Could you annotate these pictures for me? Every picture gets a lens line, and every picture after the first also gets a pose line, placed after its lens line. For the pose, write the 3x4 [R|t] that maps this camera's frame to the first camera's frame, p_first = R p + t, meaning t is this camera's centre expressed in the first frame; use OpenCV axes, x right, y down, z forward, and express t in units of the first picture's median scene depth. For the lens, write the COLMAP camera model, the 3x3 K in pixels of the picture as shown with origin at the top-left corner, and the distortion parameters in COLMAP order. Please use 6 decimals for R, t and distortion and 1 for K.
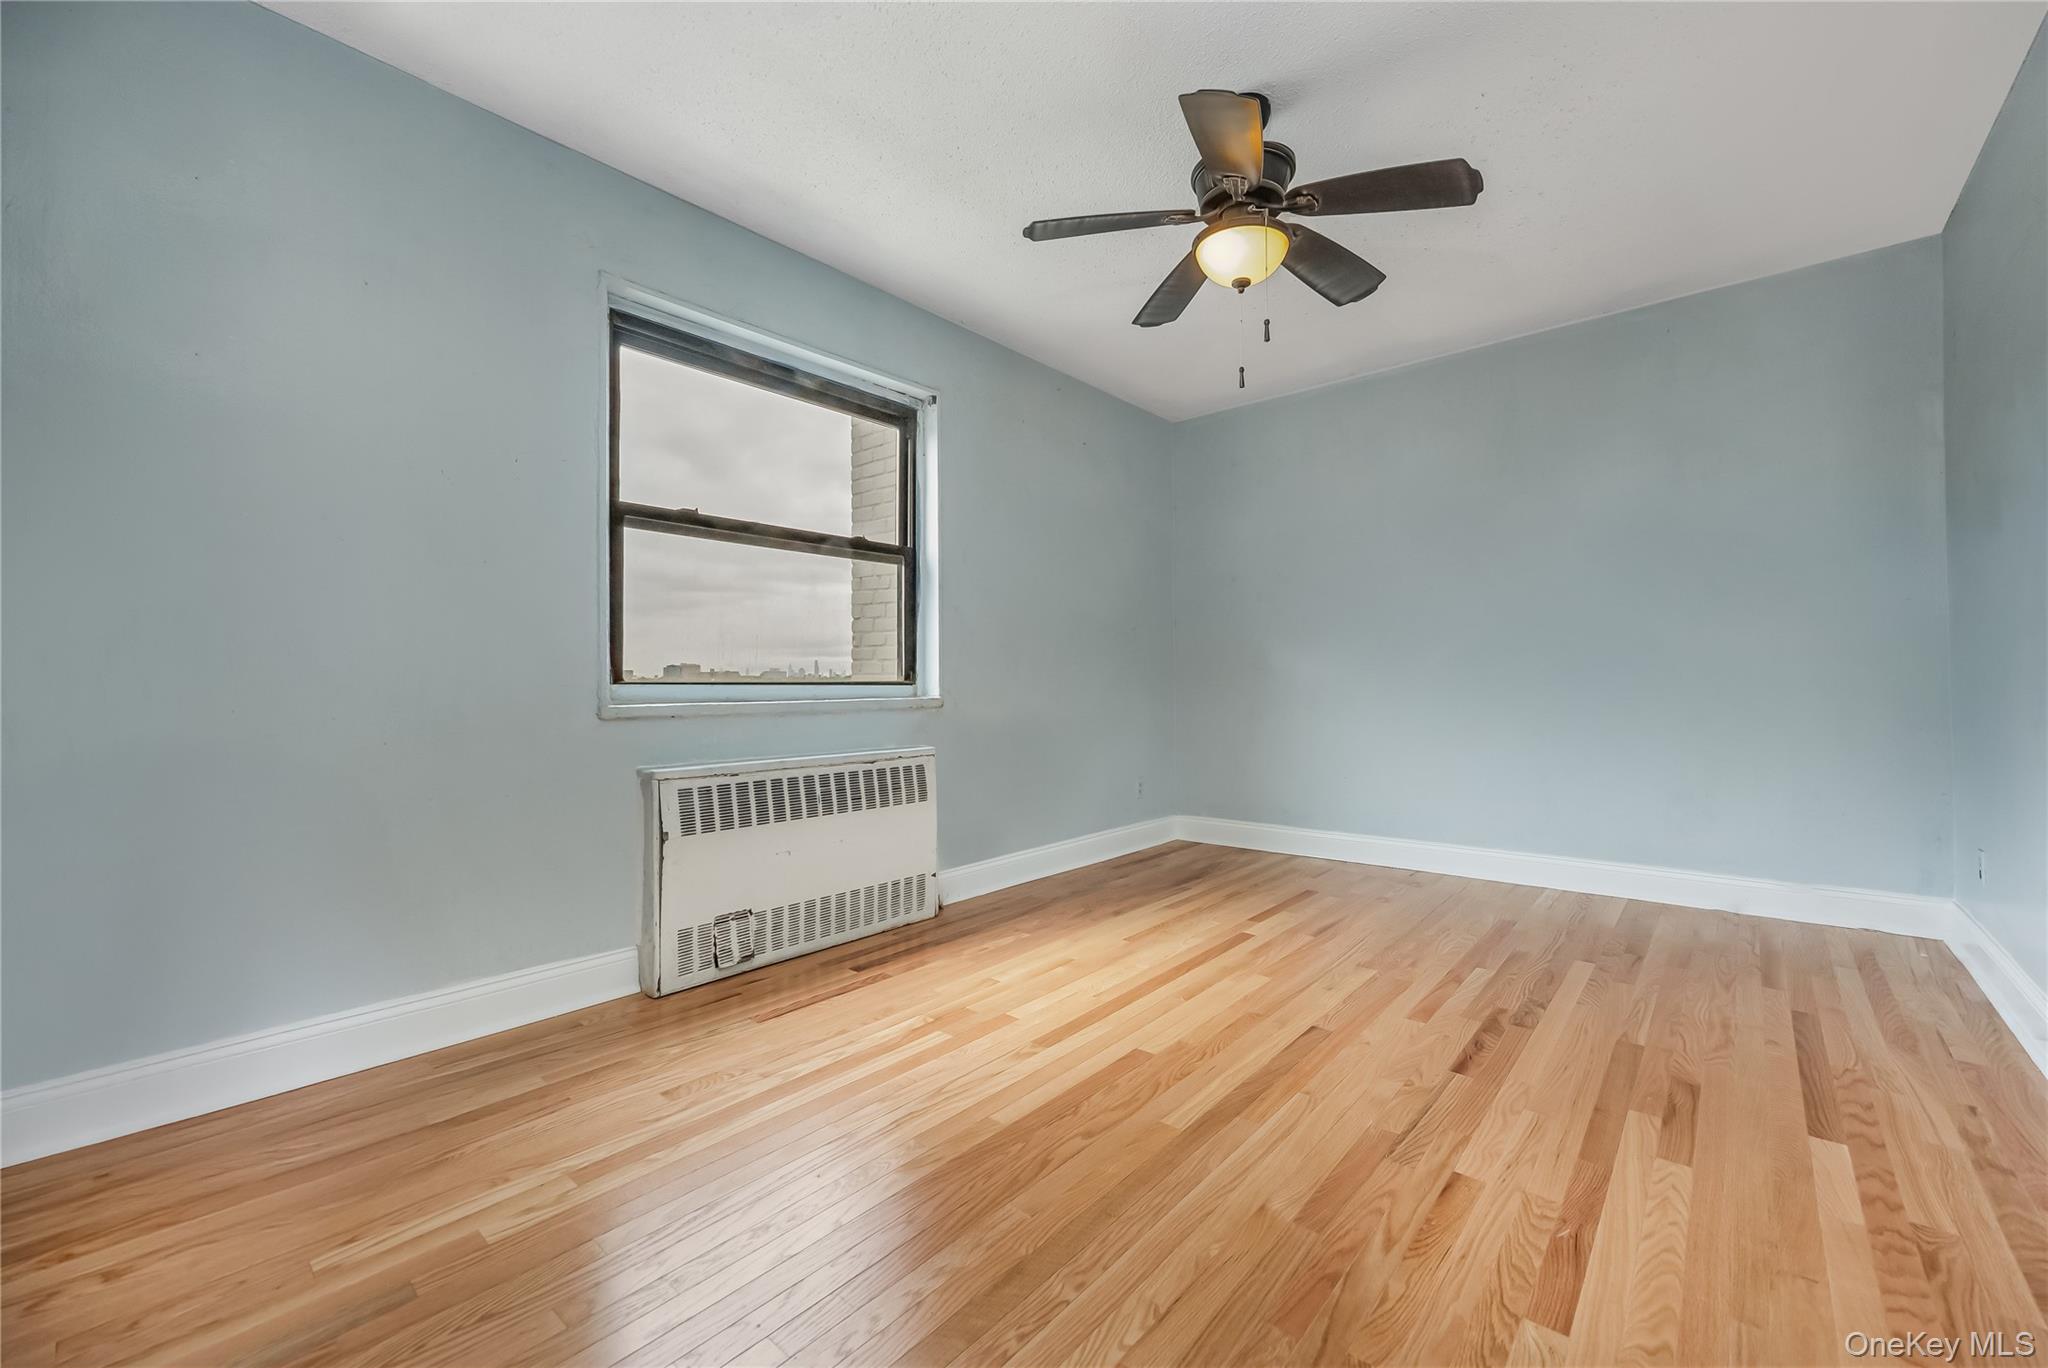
lens RADIAL K [[829.8, 0, 1026.1], [0, 829.8, 683.4], [0, 0, 1]] dist [-0.002469, -0.000325]
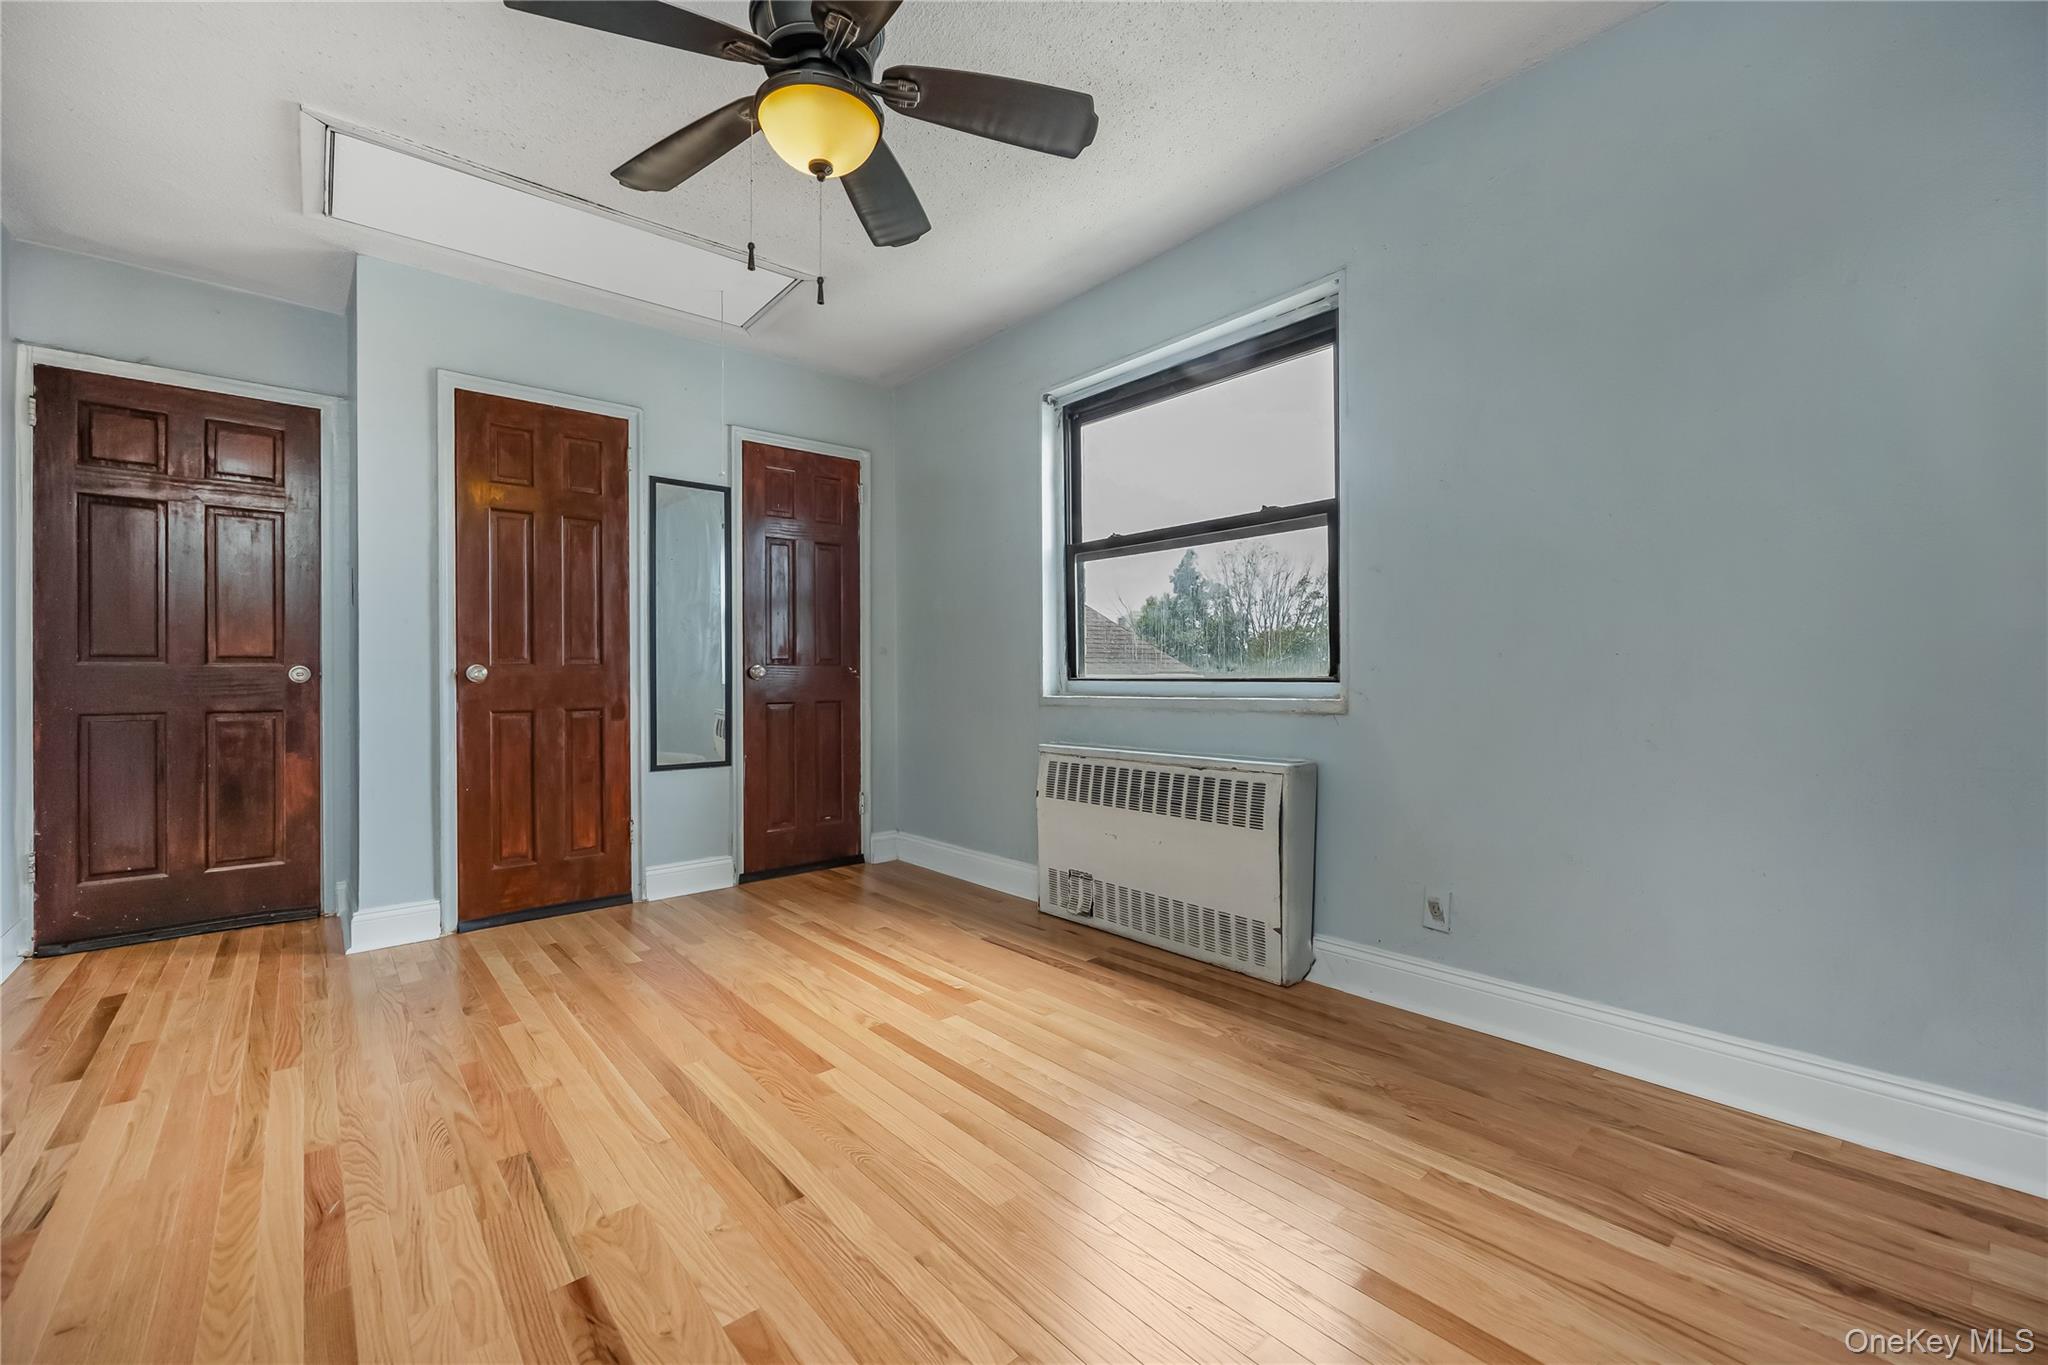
lens RADIAL K [[829.8, 0, 1026.1], [0, 829.8, 681.9], [0, 0, 1]] dist [-0.002469, -0.000325]
pose [[-0.142364, 0.010429, -0.989759, 0.807449], [0.010279, 0.999906, 0.009057, -0.009554], [0.989761, -0.008885, -0.142458, 1.048540]]
